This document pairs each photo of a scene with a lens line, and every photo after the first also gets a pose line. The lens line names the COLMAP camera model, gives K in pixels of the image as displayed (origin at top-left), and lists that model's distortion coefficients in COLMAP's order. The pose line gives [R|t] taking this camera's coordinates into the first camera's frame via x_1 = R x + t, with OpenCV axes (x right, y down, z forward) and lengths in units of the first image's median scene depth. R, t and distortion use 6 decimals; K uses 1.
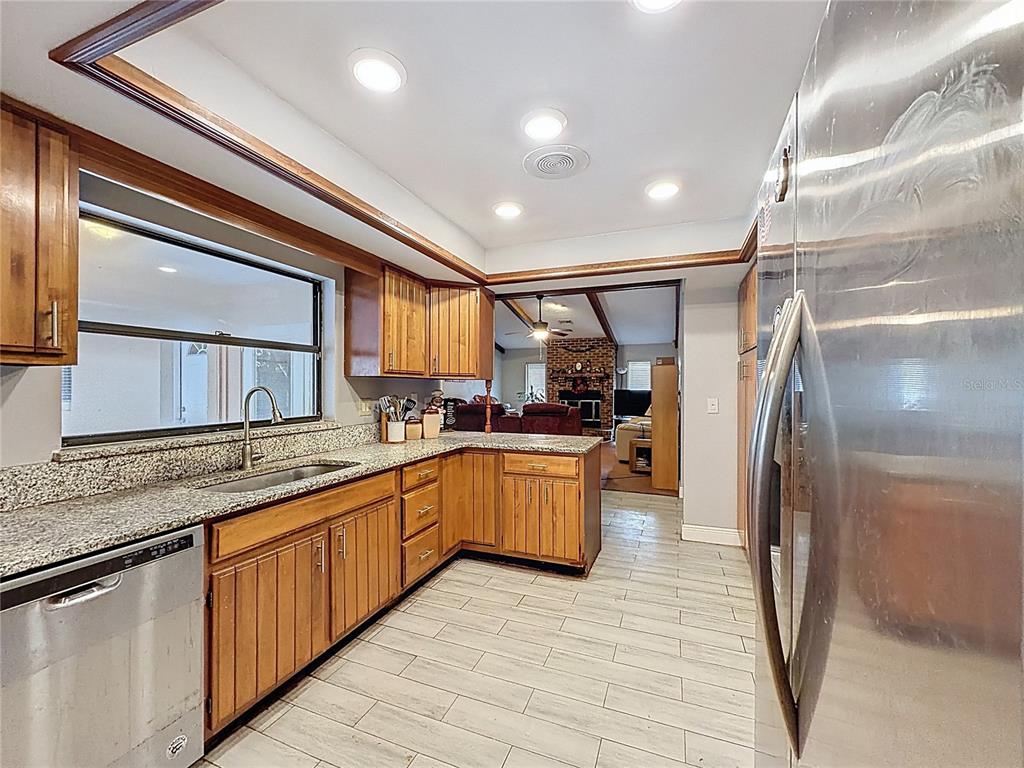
lens RADIAL K [[417.5, 0, 513.7], [0, 417.5, 384.7], [0, 0, 1]] dist [0.000323, -0.000014]
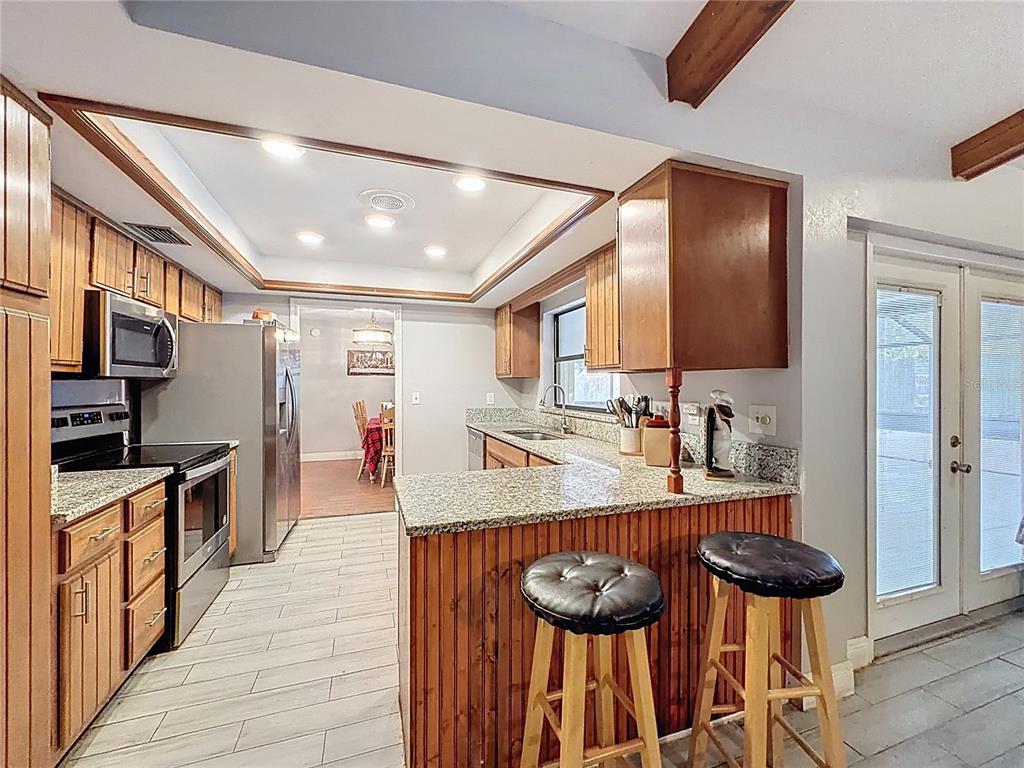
lens RADIAL K [[417.5, 0, 510.7], [0, 417.5, 381.4], [0, 0, 1]] dist [0.000323, -0.000014]
pose [[-0.761985, -0.005033, -0.647575, 0.518916], [-0.002384, 0.999985, -0.004967, 0.003091], [0.647590, -0.002241, -0.761986, 1.816110]]
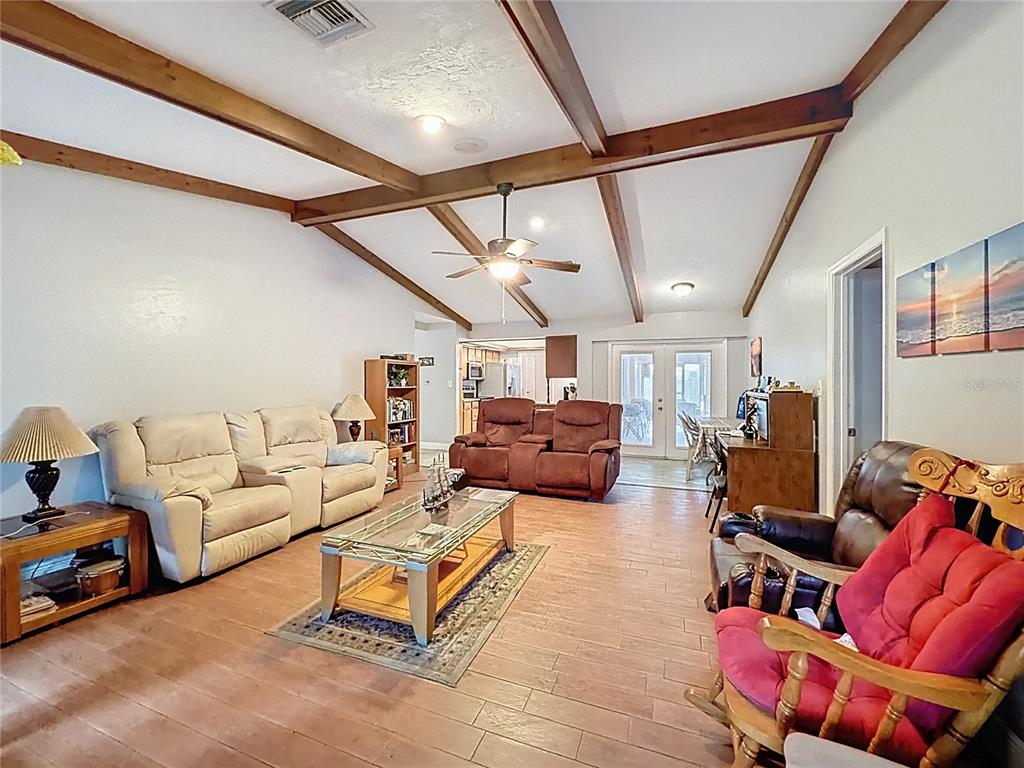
lens RADIAL K [[417.5, 0, 512.0], [0, 417.5, 380.5], [0, 0, 1]] dist [0.000323, -0.000014]
pose [[-0.999999, -0.001202, 0.000099, 0.215946], [-0.001202, 0.999993, 0.003471, -0.013924], [-0.000104, 0.003470, -0.999994, 4.476796]]
